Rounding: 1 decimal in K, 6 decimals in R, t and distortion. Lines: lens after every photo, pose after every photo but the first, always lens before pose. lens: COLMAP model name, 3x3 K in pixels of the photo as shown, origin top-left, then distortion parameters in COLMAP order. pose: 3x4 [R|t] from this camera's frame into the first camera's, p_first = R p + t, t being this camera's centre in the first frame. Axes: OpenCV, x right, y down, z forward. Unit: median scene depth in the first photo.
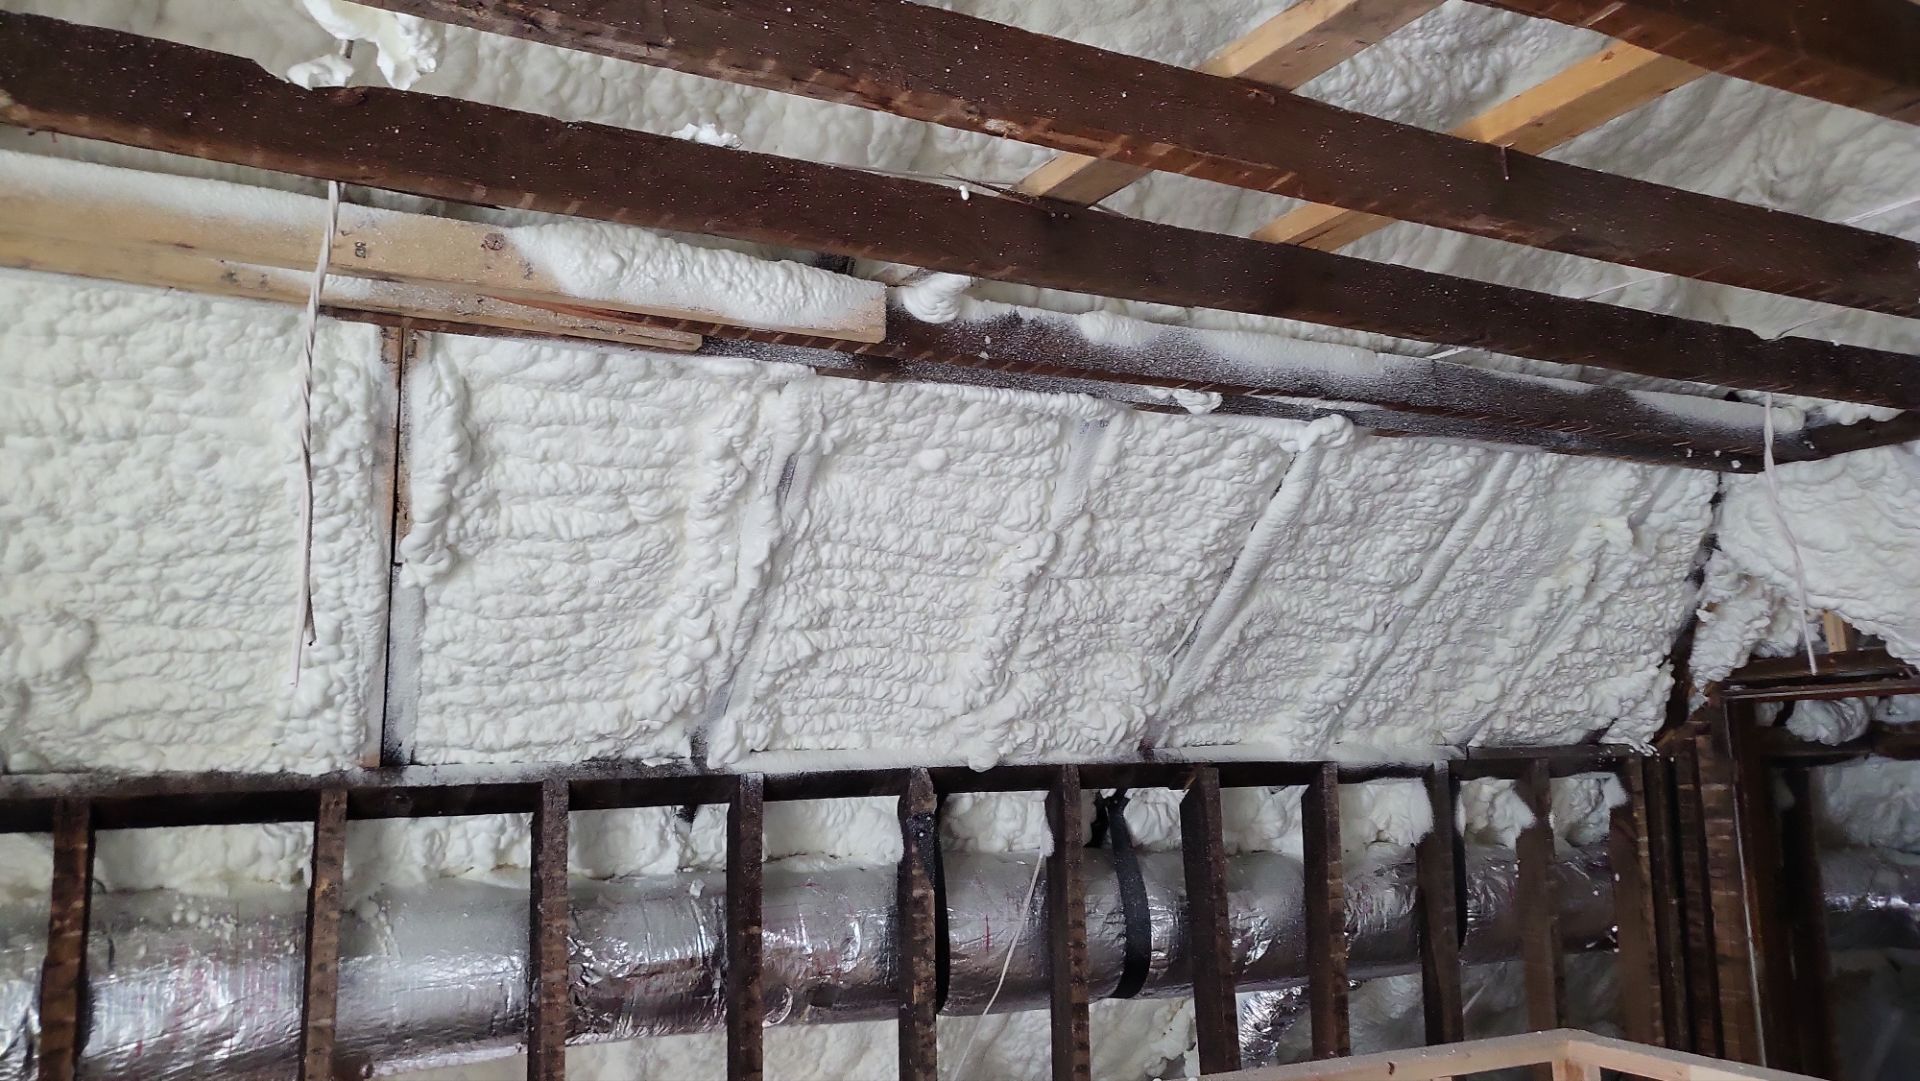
lens RADIAL K [[1492.7, 0, 962.5], [0, 1492.7, 543.5], [0, 0, 1]] dist [-0.008167, 0.047084]
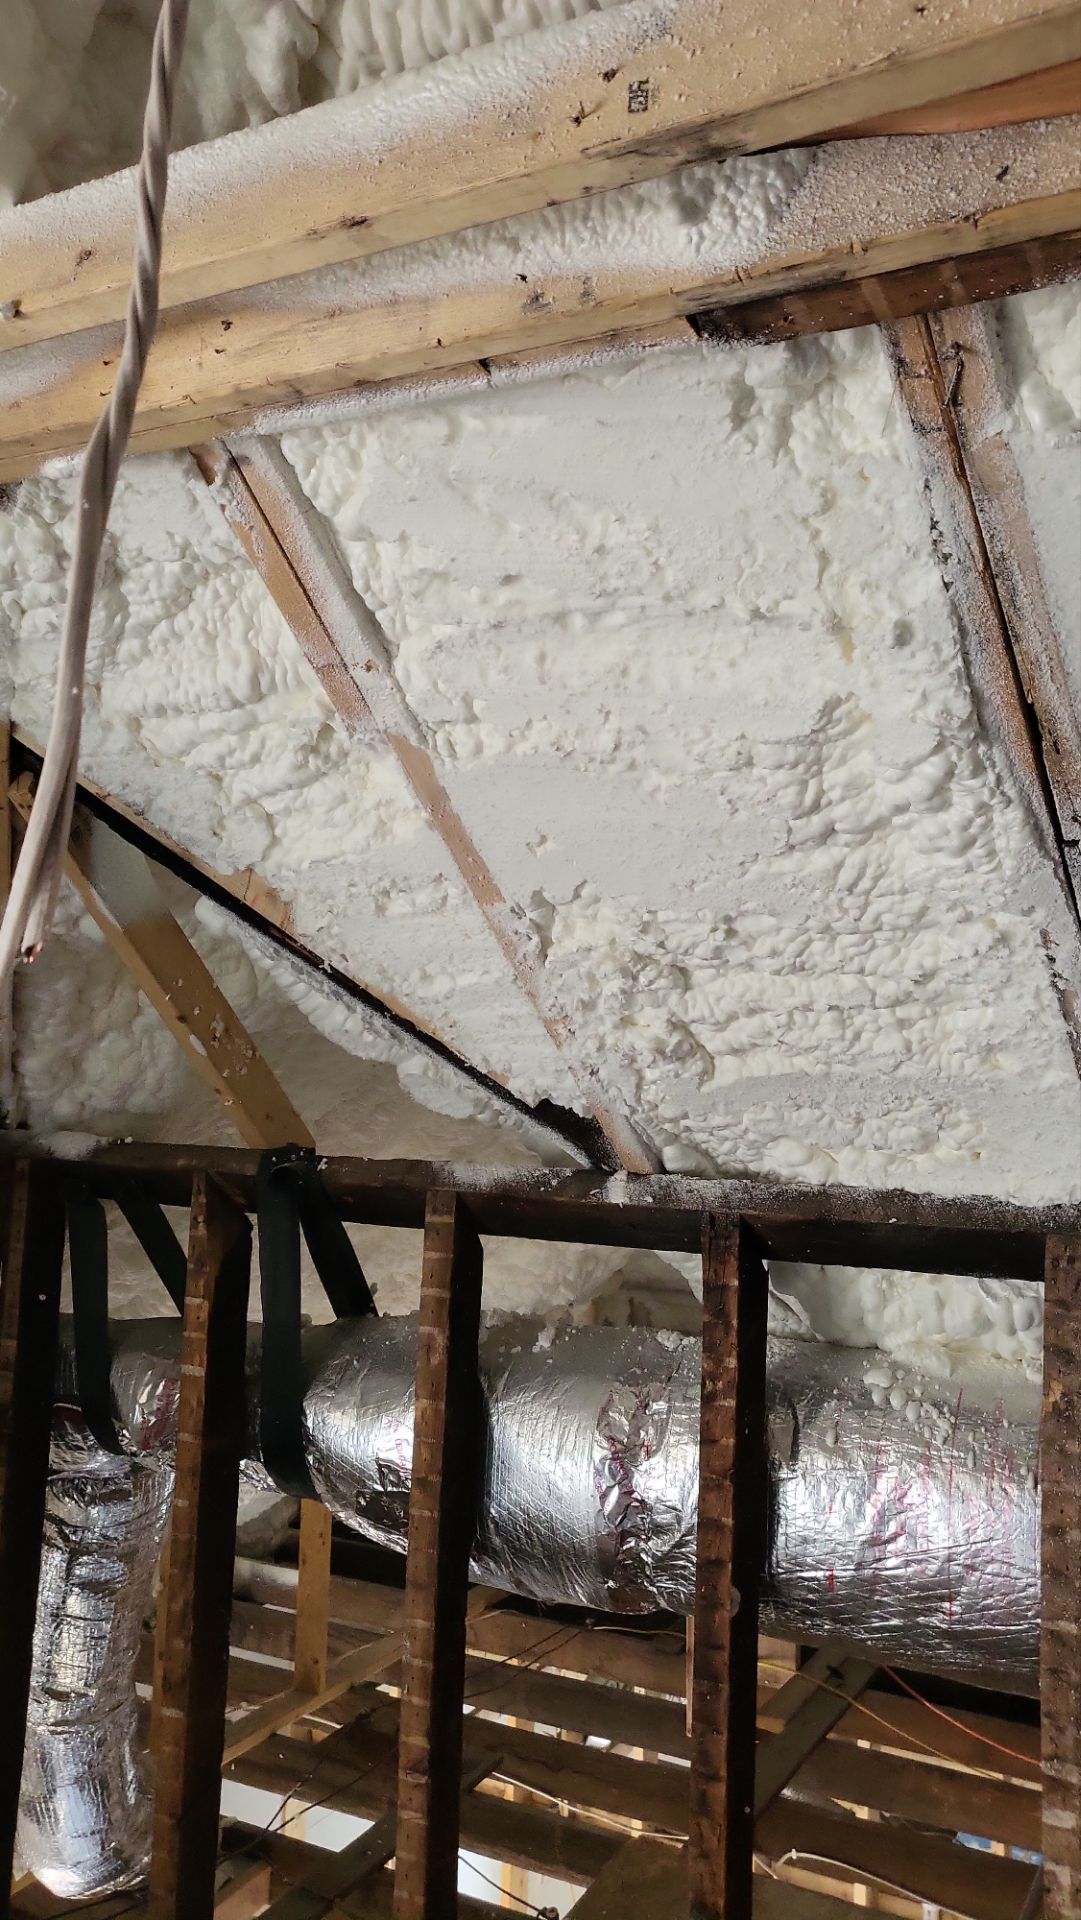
lens RADIAL K [[1492.7, 0, 532.5], [0, 1492.7, 945.8], [0, 0, 1]] dist [-0.008167, 0.047084]
pose [[0.575188, -0.052407, -0.816341, -0.046983], [0.065514, 0.997691, -0.017889, 0.045889], [0.815394, -0.043192, 0.577293, 0.499309]]
